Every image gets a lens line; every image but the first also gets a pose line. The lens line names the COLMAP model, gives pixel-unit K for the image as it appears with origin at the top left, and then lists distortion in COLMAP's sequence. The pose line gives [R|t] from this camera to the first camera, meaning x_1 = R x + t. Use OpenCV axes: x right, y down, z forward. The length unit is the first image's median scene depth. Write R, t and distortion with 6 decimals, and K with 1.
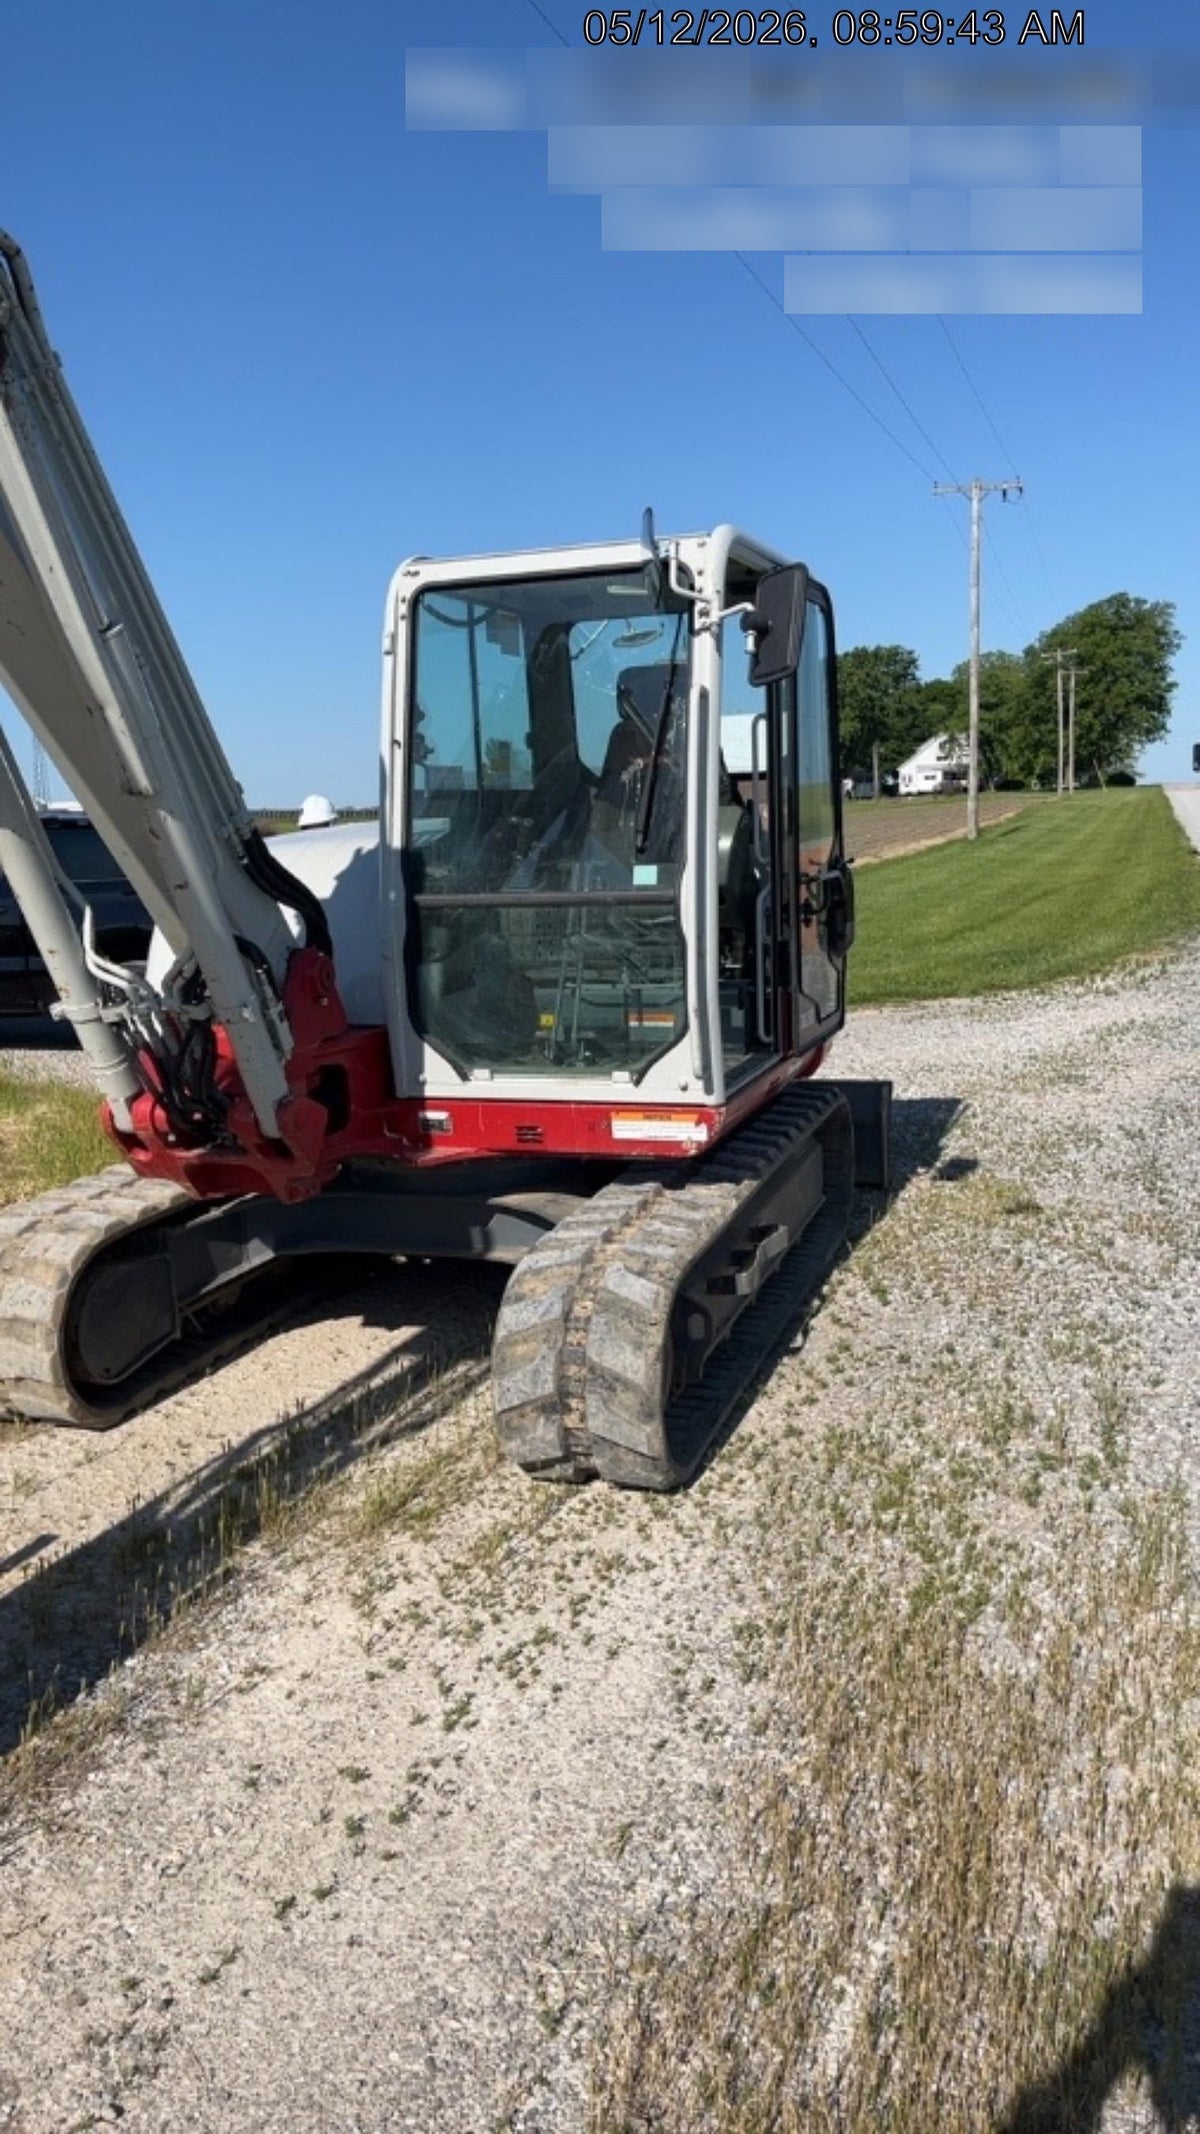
lens RADIAL K [[1683.8, 0, 600.0], [0, 1683.8, 1067.0], [0, 0, 1]] dist [0.122558, -0.423254]
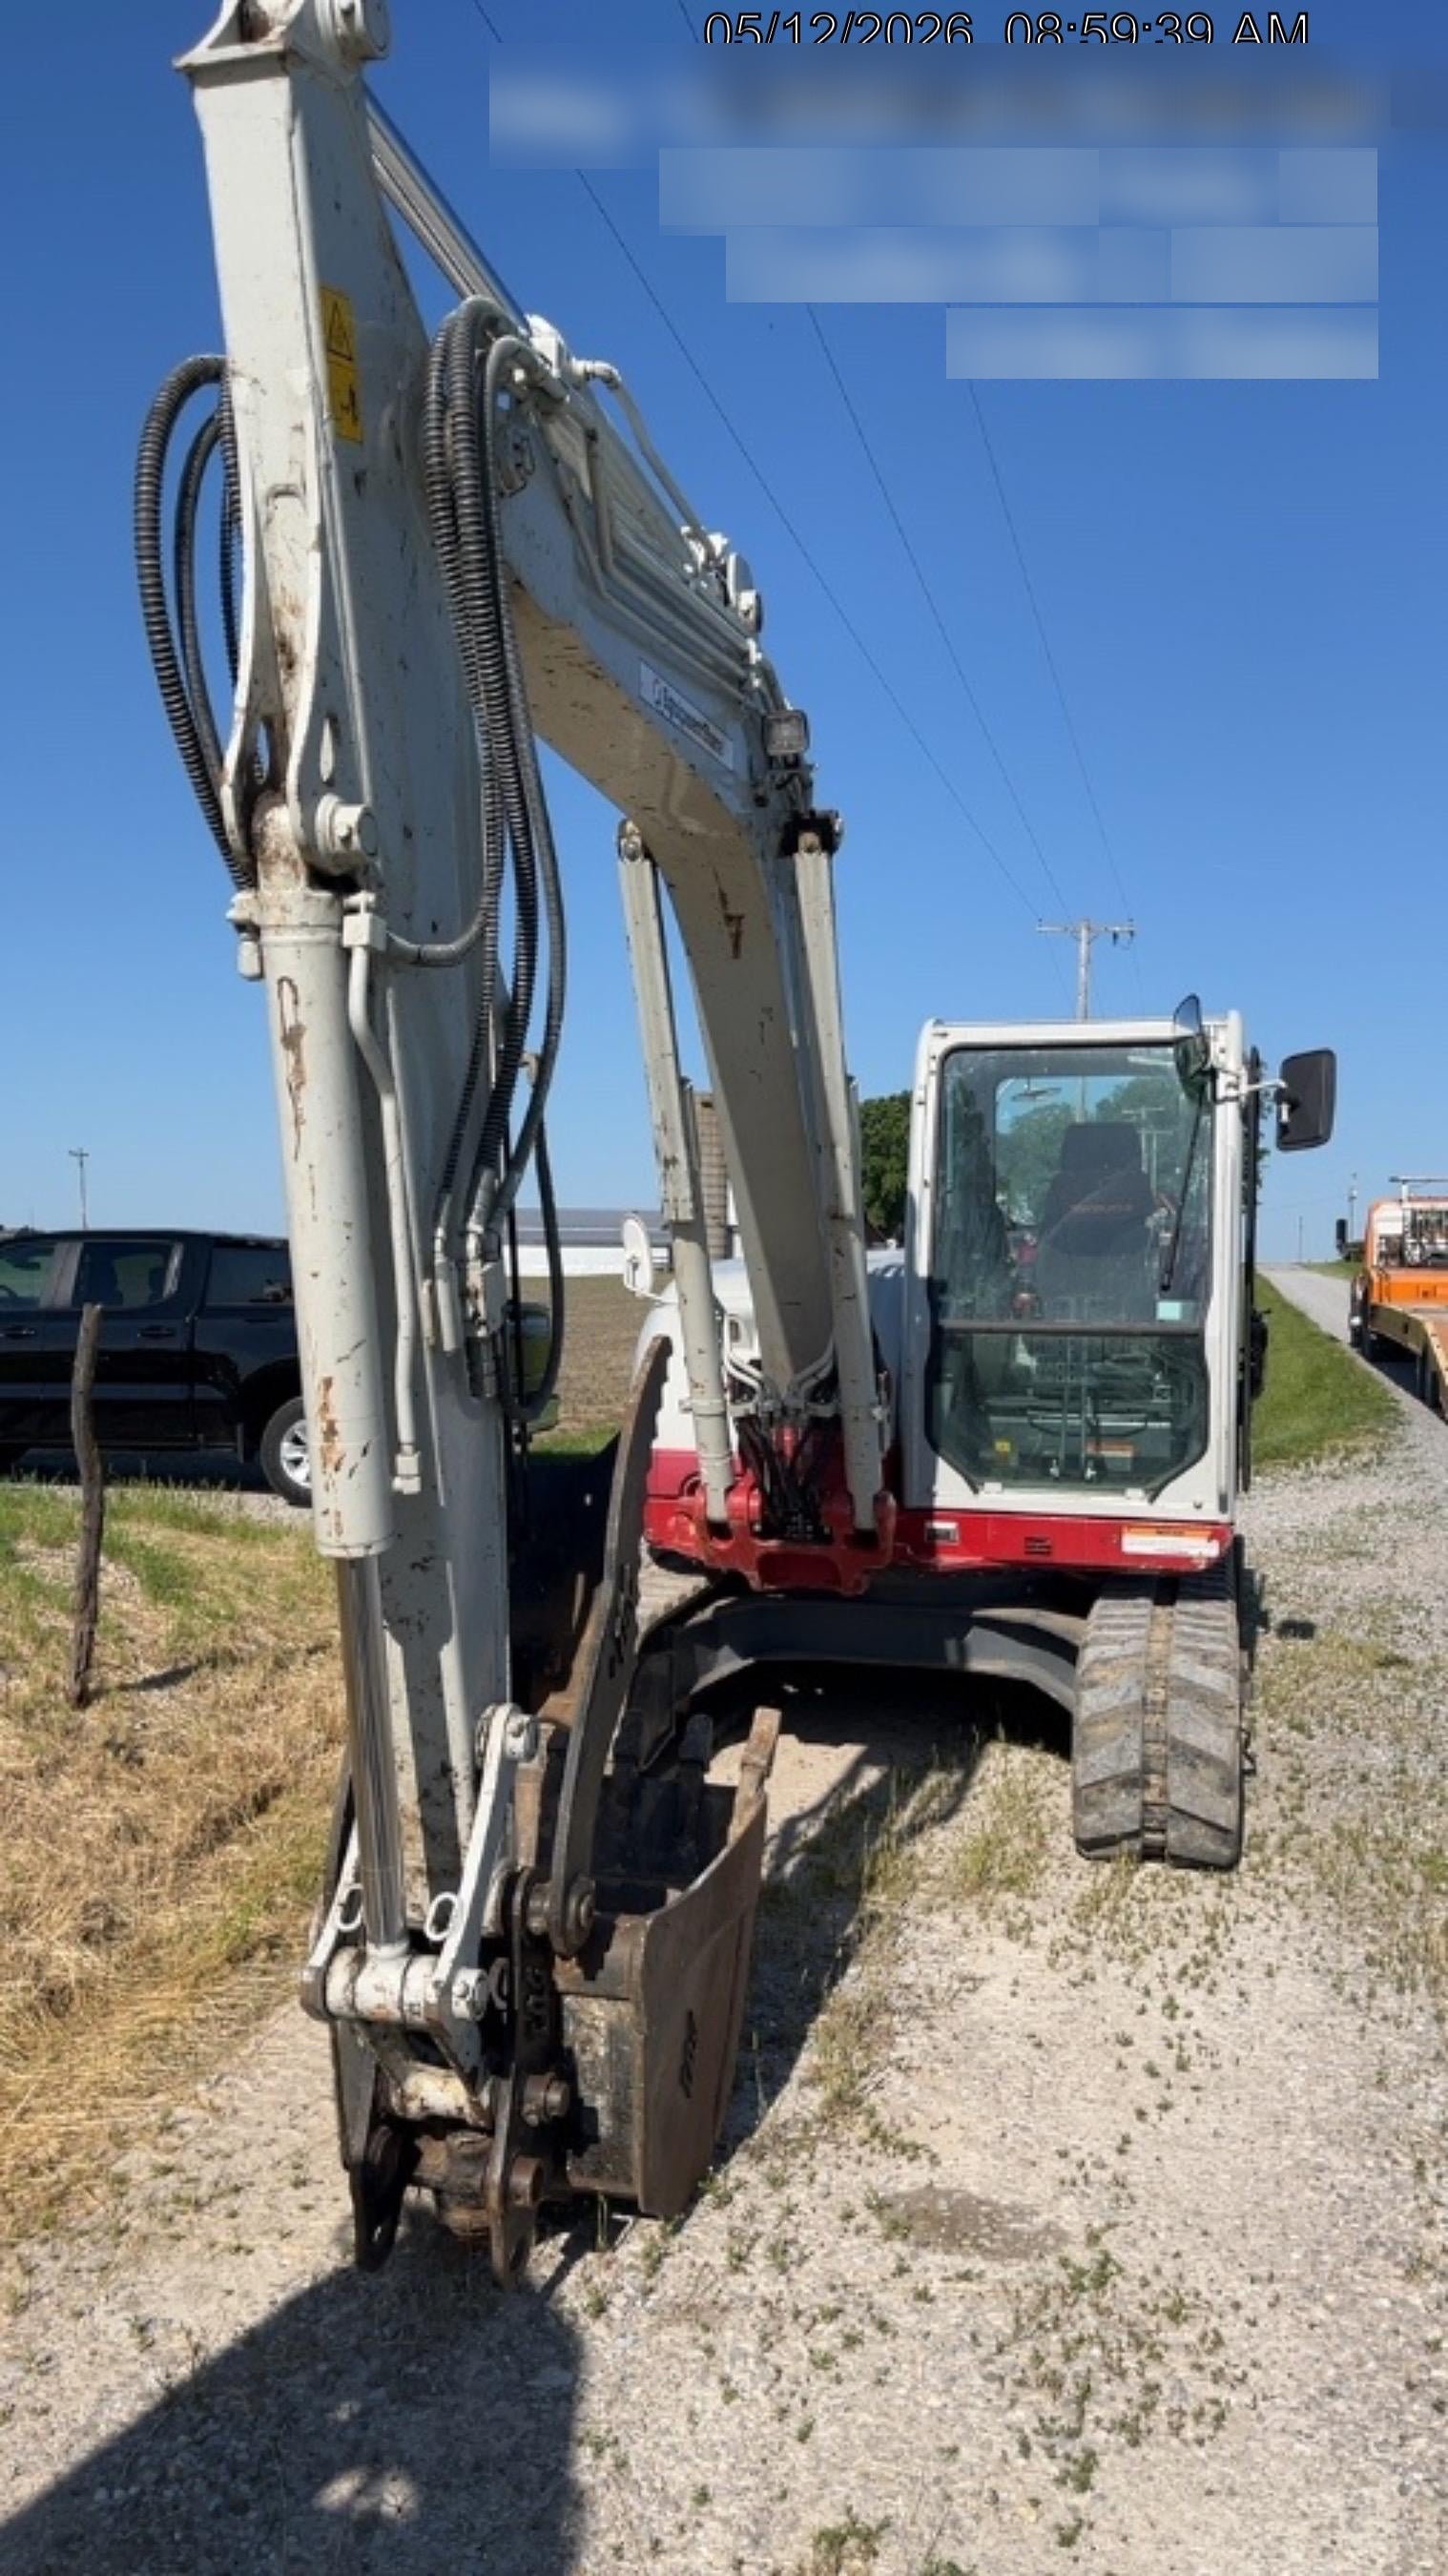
lens RADIAL K [[2032.3, 0, 724.0], [0, 2032.3, 1288.0], [0, 0, 1]] dist [0.122558, -0.423254]
pose [[0.996020, 0.049477, 0.074136, -0.356489], [-0.038780, 0.989483, -0.139357, 0.068417], [-0.080251, 0.135928, 0.987463, -0.297902]]
